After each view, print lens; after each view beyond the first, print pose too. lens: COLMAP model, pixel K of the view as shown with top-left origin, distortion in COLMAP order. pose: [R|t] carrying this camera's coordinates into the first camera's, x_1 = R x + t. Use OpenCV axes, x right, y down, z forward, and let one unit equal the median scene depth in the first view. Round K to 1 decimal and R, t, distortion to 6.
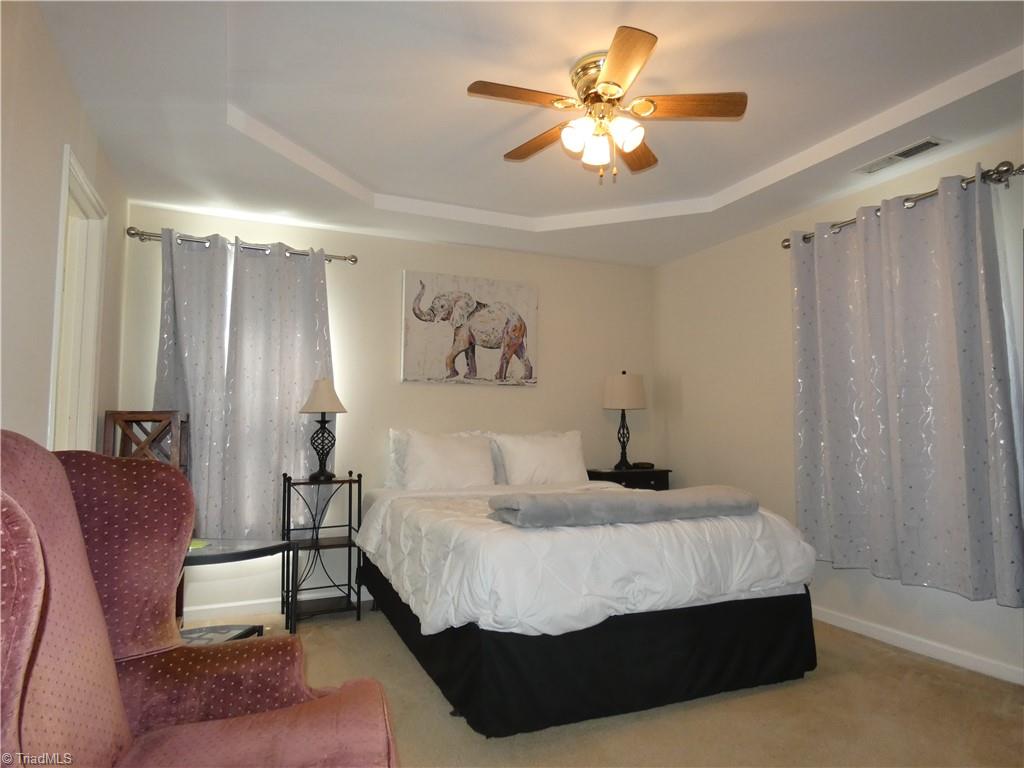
lens RADIAL K [[612.8, 0, 509.2], [0, 612.8, 384.2], [0, 0, 1]] dist [0.002589, -0.007496]
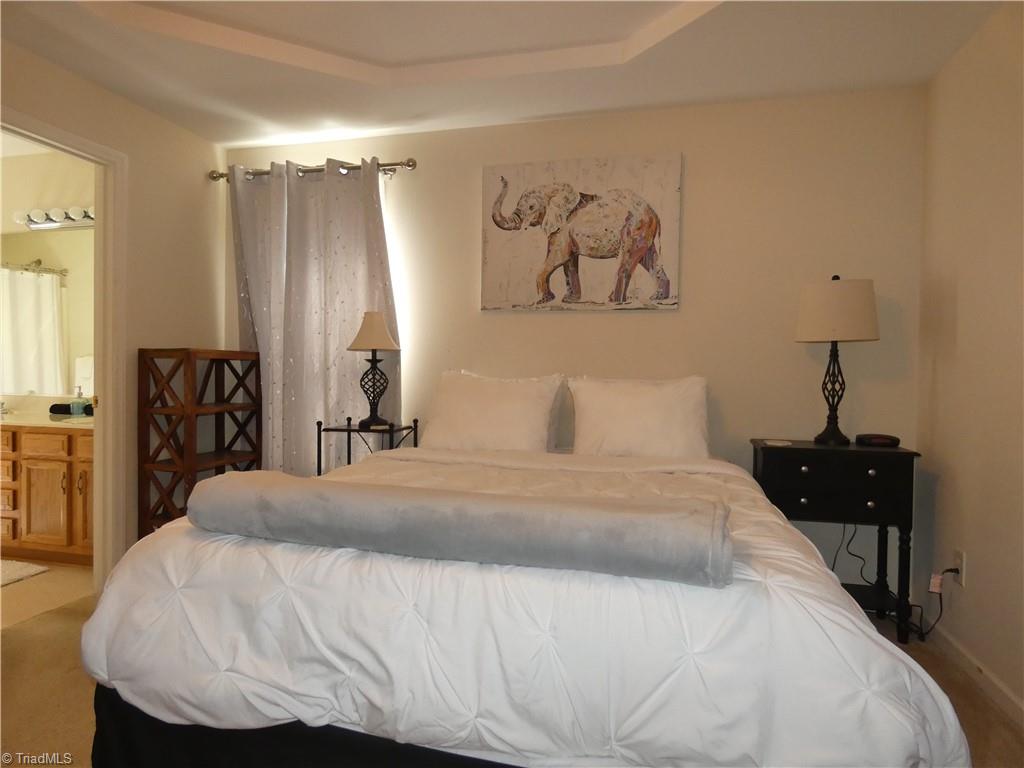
lens RADIAL K [[612.8, 0, 515.2], [0, 612.8, 375.6], [0, 0, 1]] dist [0.002589, -0.007496]
pose [[0.788051, 0.017732, -0.615355, 0.333508], [0.031782, 0.997080, 0.069433, 0.024336], [0.614790, -0.074274, 0.785186, 0.385216]]
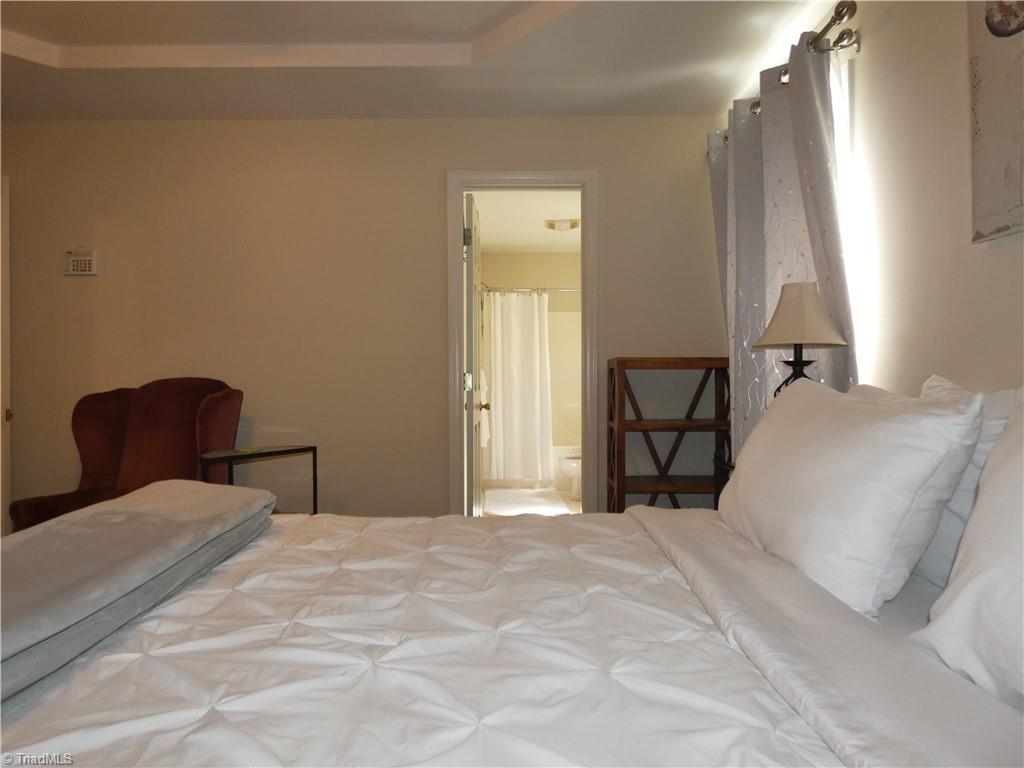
lens RADIAL K [[612.8, 0, 509.7], [0, 612.8, 385.2], [0, 0, 1]] dist [0.002589, -0.007496]
pose [[-0.393884, 0.013397, -0.919063, 0.246821], [0.074722, 0.997051, -0.017490, 0.061388], [0.916118, -0.075564, -0.393723, 0.851257]]
